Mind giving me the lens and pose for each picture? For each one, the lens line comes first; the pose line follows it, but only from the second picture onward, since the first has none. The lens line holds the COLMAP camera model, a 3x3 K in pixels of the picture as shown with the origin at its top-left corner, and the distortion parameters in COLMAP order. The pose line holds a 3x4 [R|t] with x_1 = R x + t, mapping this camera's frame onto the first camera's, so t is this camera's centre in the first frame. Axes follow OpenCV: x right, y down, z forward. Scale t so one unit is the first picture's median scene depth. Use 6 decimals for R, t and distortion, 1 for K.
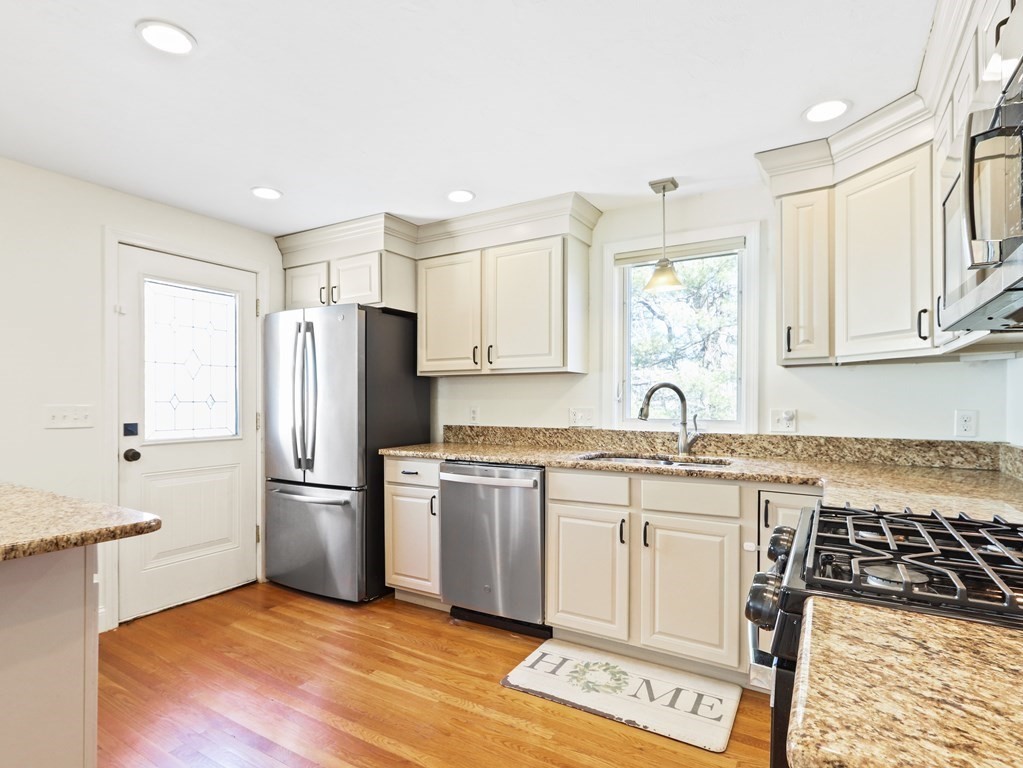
lens RADIAL K [[543.8, 0, 511.1], [0, 543.8, 403.5], [0, 0, 1]] dist [0.012830, -0.003661]
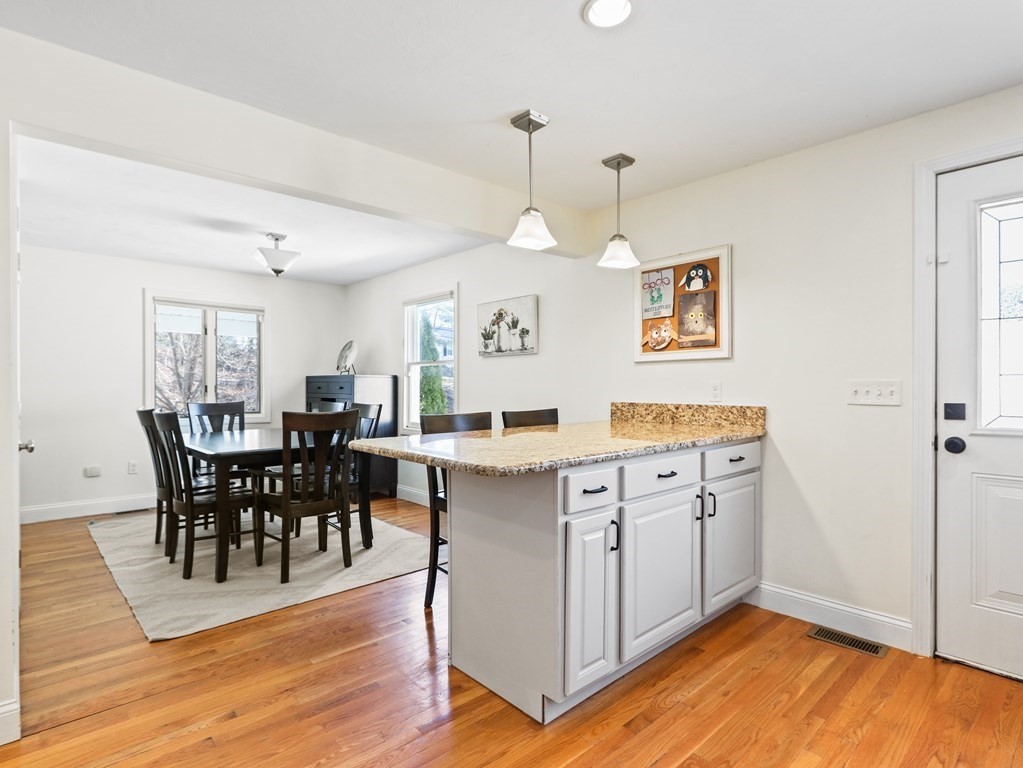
lens RADIAL K [[543.8, 0, 509.0], [0, 543.8, 391.8], [0, 0, 1]] dist [0.012830, -0.003661]
pose [[-0.293336, 0.006956, -0.955984, 0.232440], [-0.006141, 0.999939, 0.009160, 0.018064], [0.955990, 0.008558, -0.293276, 0.670866]]
